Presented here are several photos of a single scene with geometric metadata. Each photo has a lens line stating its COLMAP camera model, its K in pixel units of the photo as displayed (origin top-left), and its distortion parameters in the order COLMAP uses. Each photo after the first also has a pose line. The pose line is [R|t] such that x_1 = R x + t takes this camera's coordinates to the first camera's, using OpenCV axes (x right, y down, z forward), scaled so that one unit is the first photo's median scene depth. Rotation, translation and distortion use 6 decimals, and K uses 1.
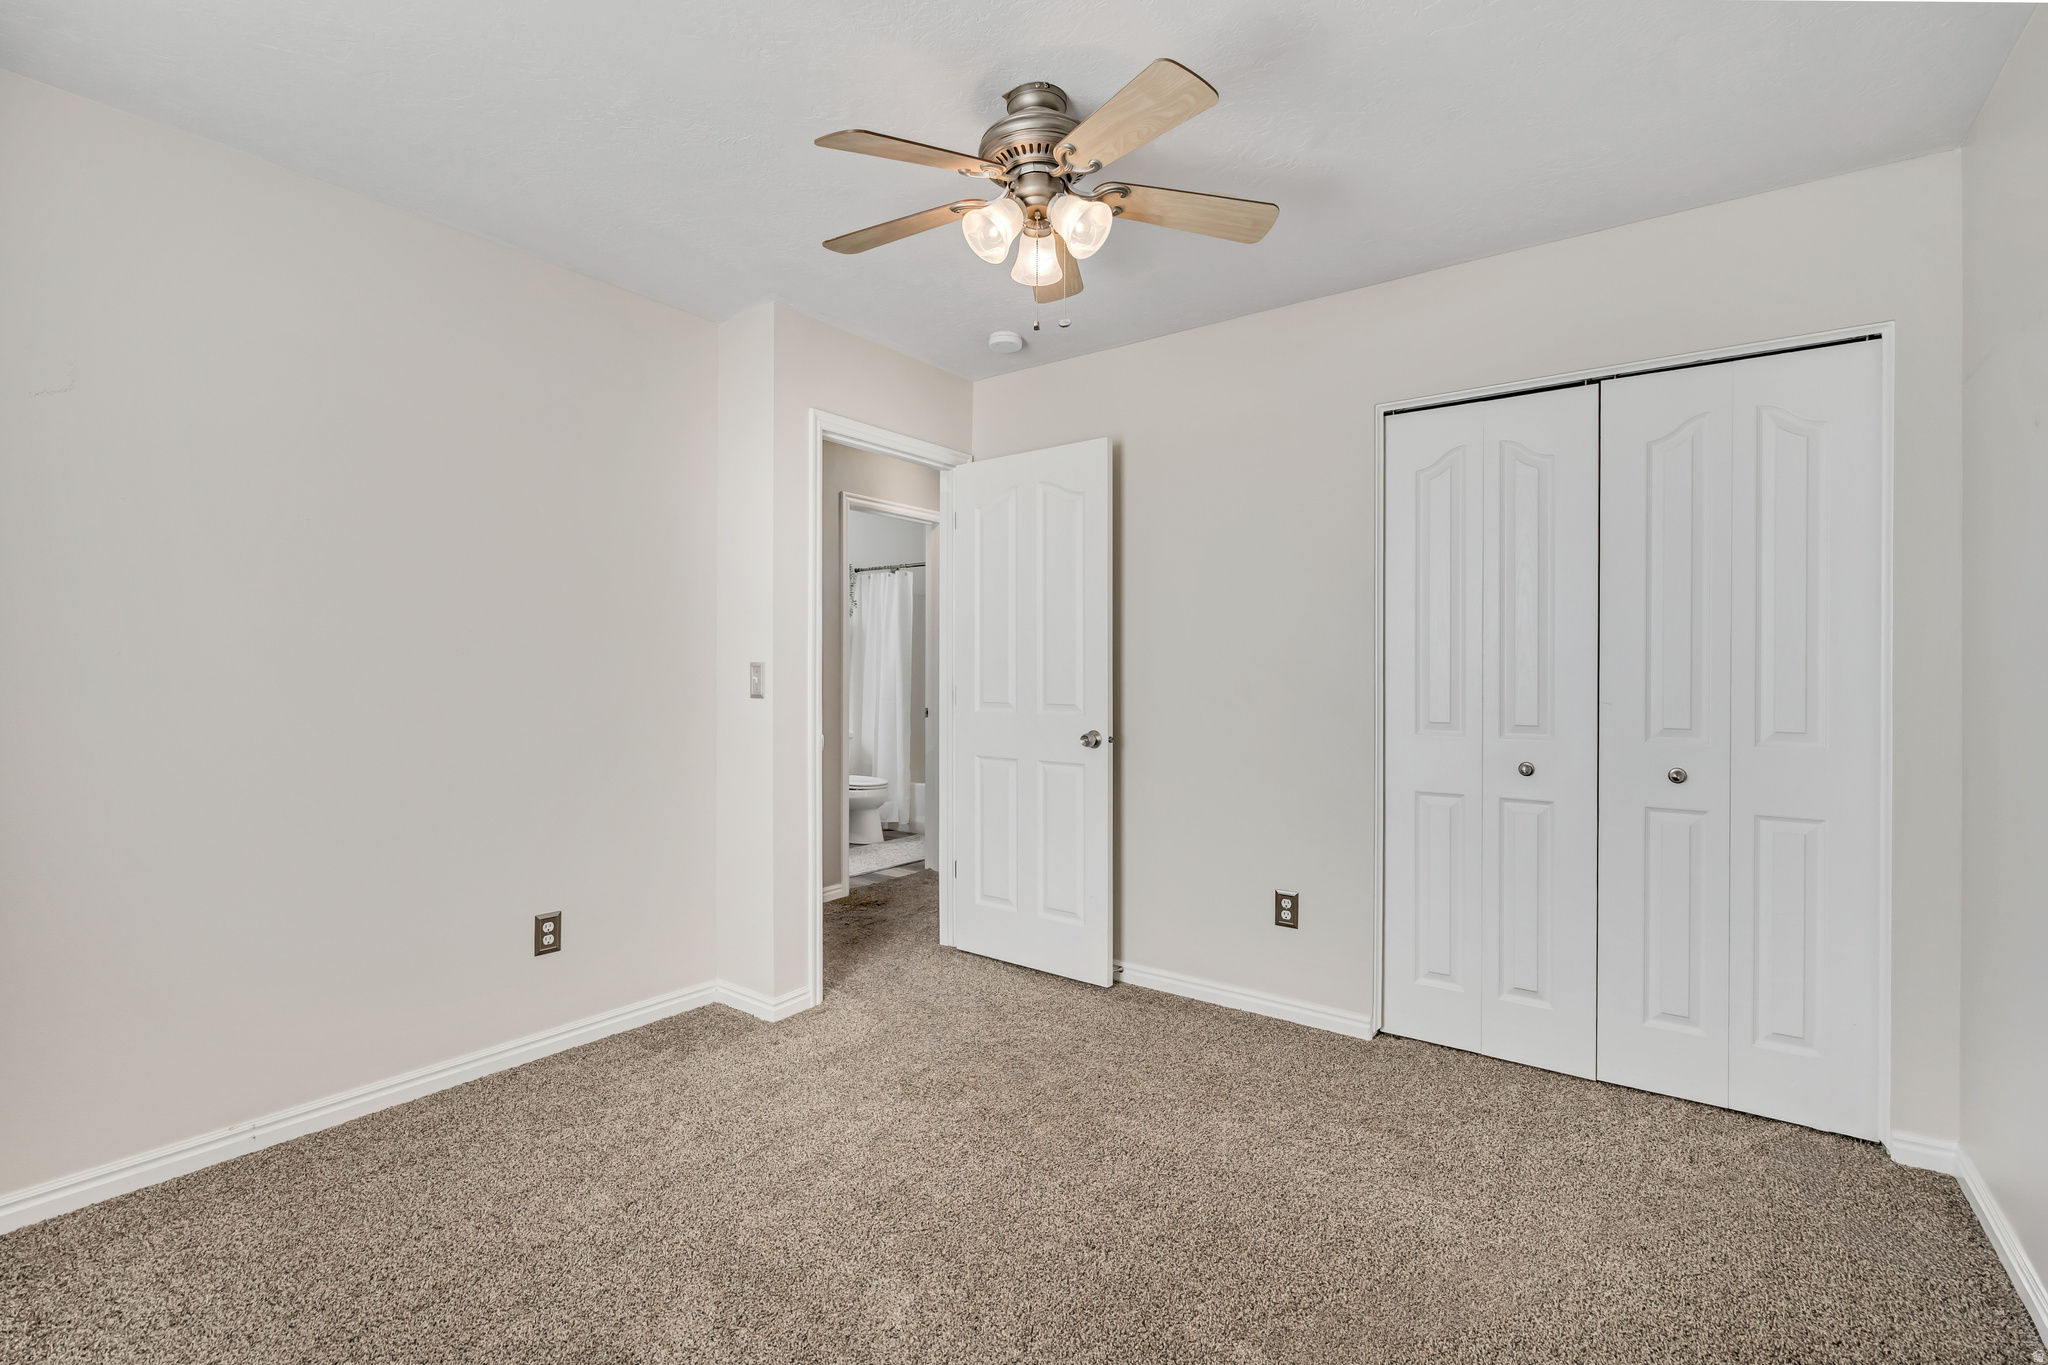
lens RADIAL K [[916.4, 0, 1024.5], [0, 916.4, 678.5], [0, 0, 1]] dist [-0.003075, 0.001791]
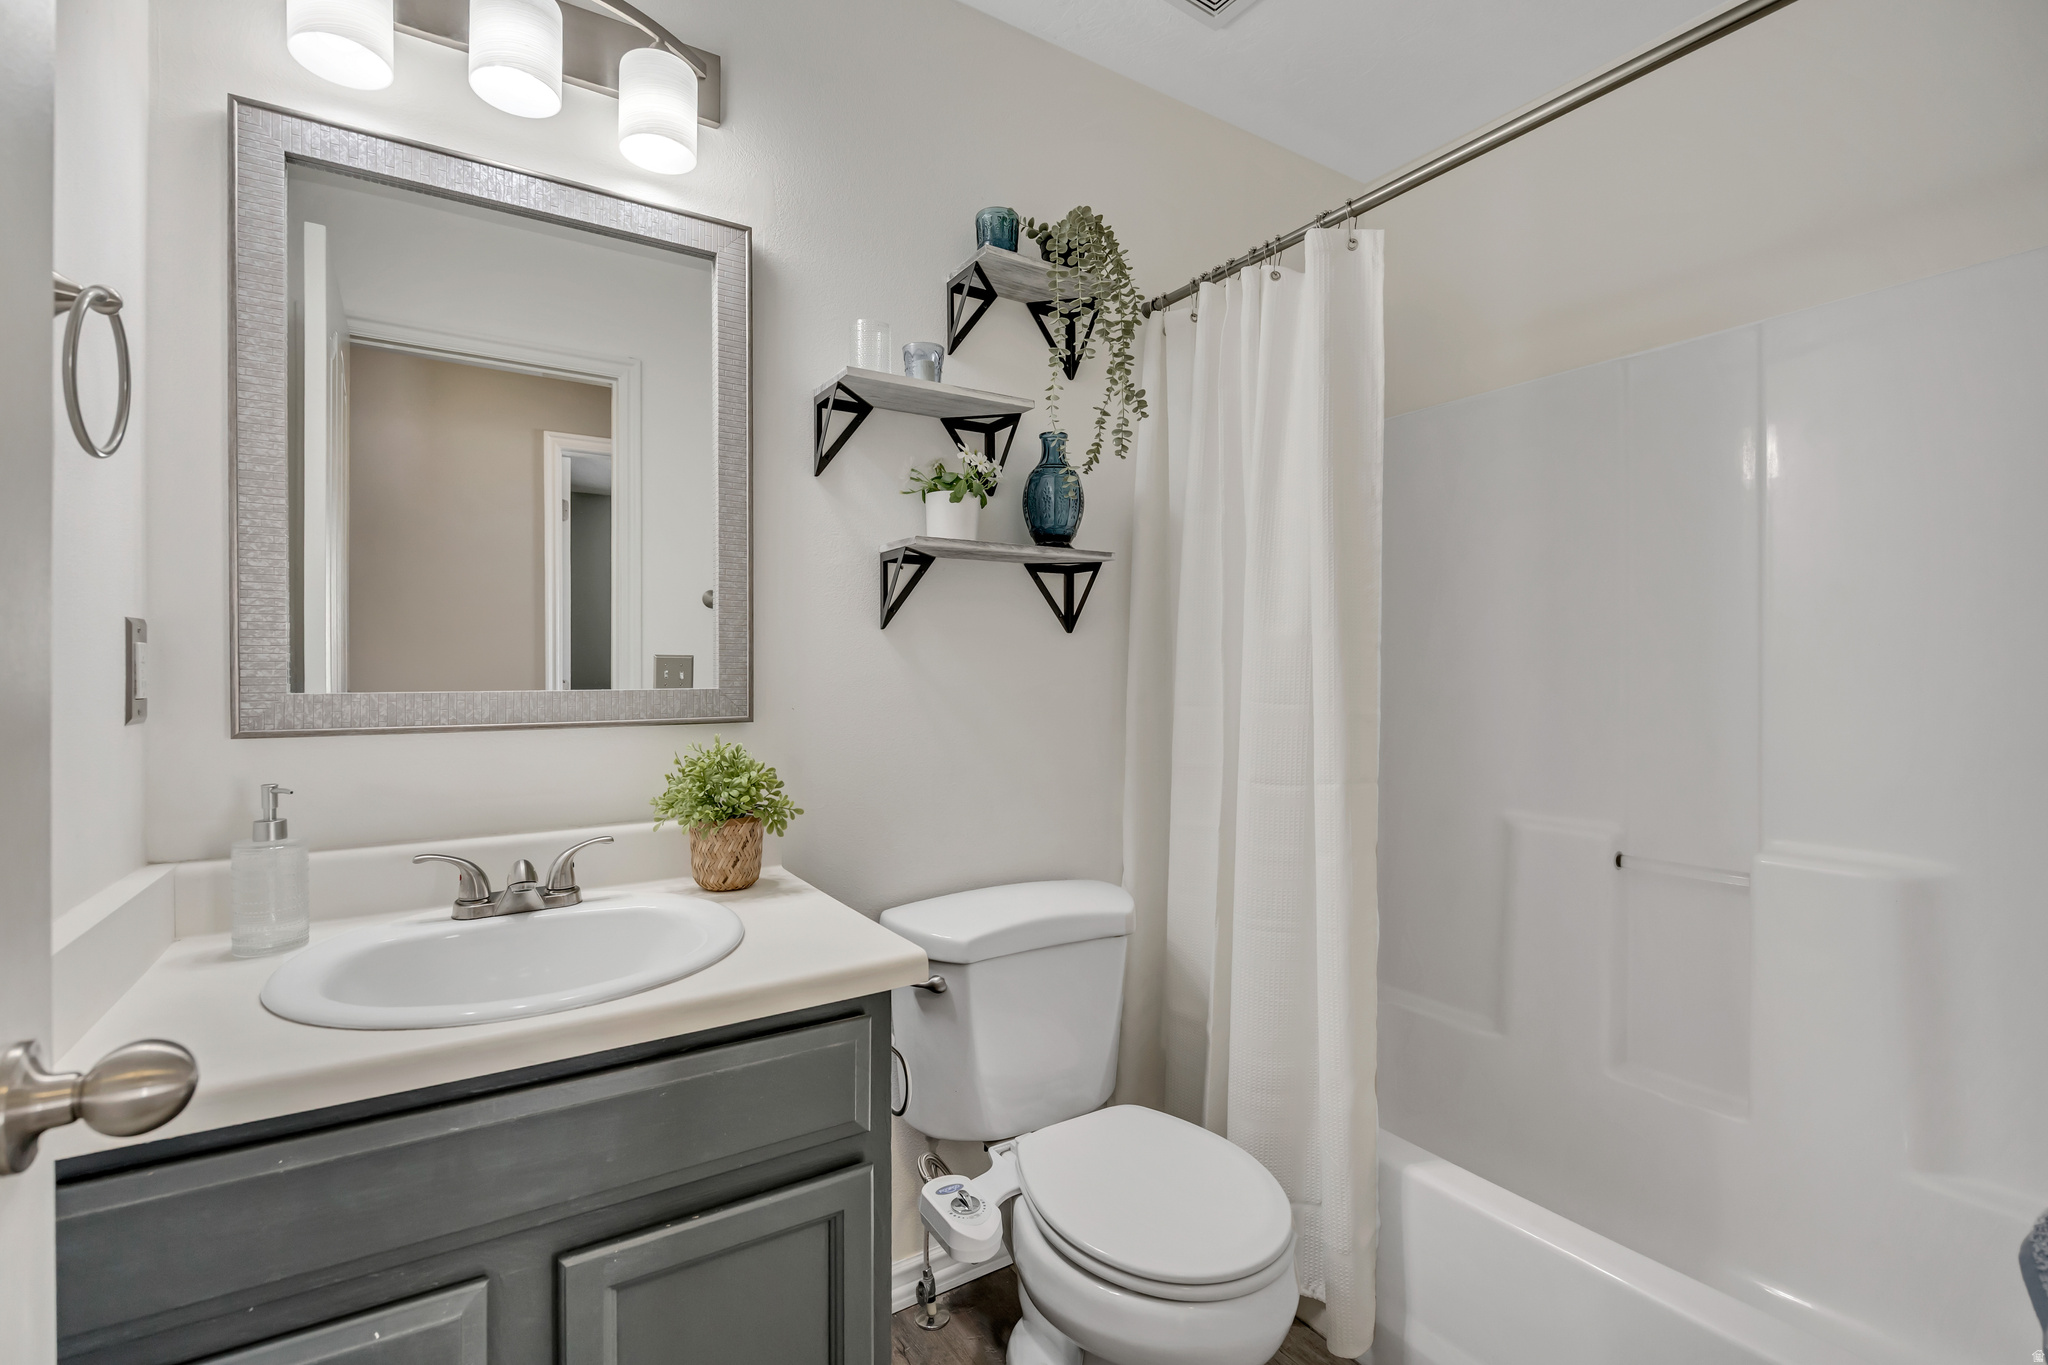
lens RADIAL K [[916.4, 0, 1021.8], [0, 916.4, 681.1], [0, 0, 1]] dist [-0.003075, 0.001791]
pose [[0.935595, -0.001171, -0.353072, -0.125184], [0.001922, 0.999997, 0.001776, -0.004391], [0.353069, -0.002340, 0.935594, 0.747310]]
